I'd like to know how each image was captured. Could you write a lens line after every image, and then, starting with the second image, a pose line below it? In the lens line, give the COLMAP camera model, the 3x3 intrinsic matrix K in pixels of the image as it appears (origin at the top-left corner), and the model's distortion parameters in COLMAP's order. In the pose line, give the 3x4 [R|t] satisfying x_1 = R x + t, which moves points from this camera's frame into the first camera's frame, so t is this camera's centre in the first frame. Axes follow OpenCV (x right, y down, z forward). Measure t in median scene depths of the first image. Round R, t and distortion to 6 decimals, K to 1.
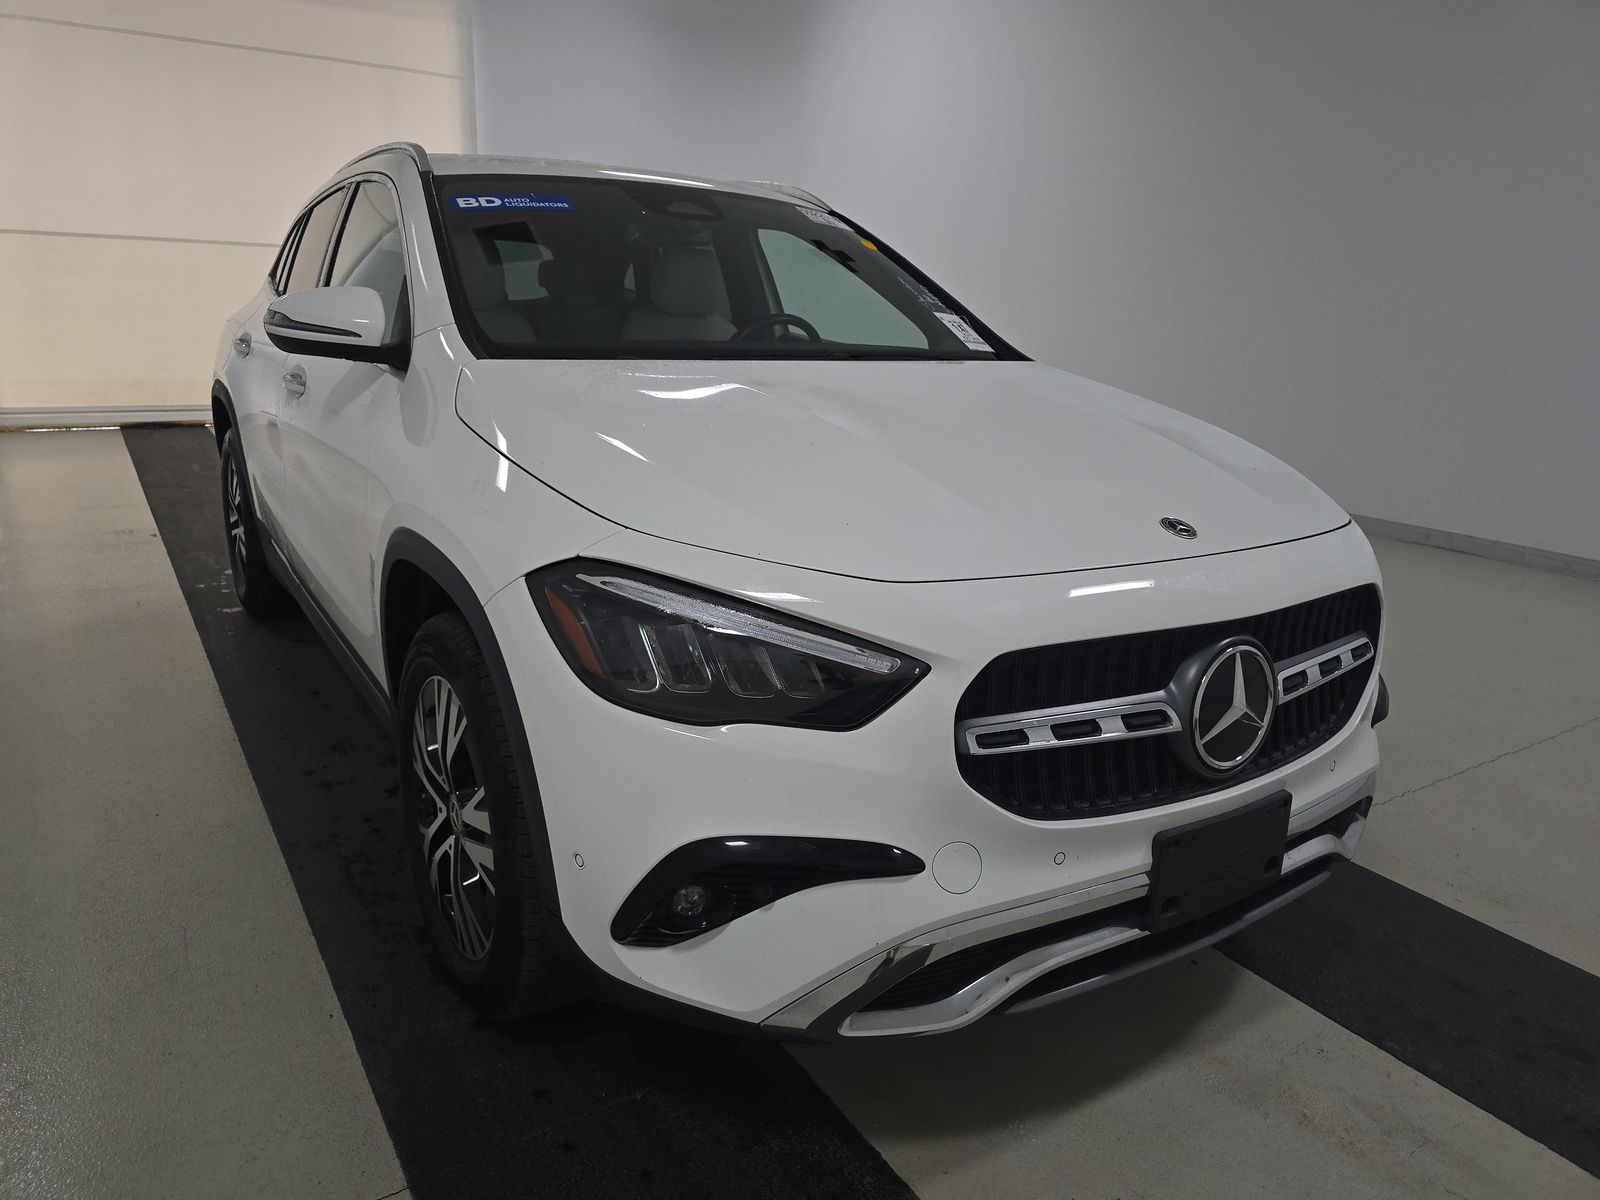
lens RADIAL K [[1079.7, 0, 809.4], [0, 1079.7, 600.2], [0, 0, 1]] dist [0.053140, -0.041889]
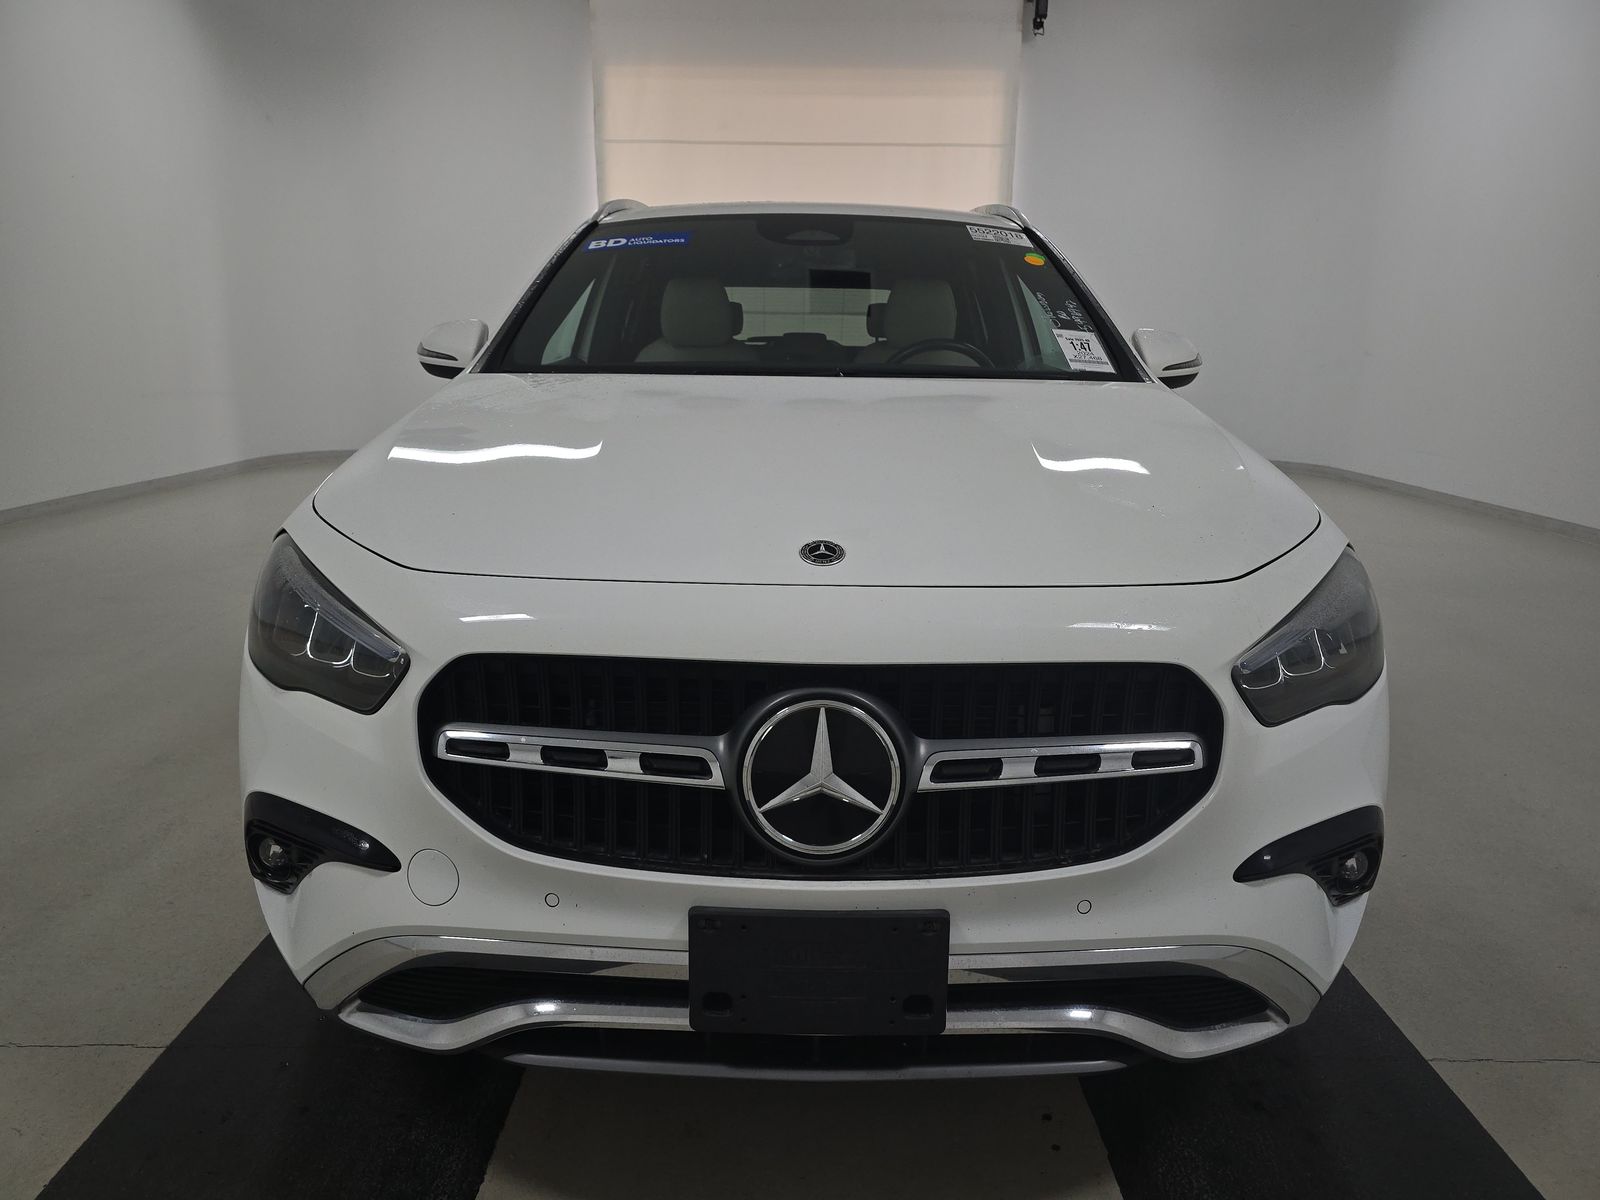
lens RADIAL K [[1079.7, 0, 809.4], [0, 1079.7, 600.2], [0, 0, 1]] dist [0.053140, -0.041889]
pose [[0.838864, 0.099529, -0.535164, 0.801692], [-0.127891, 0.991658, -0.016042, -0.017318], [0.529104, 0.081899, 0.844596, 0.316008]]
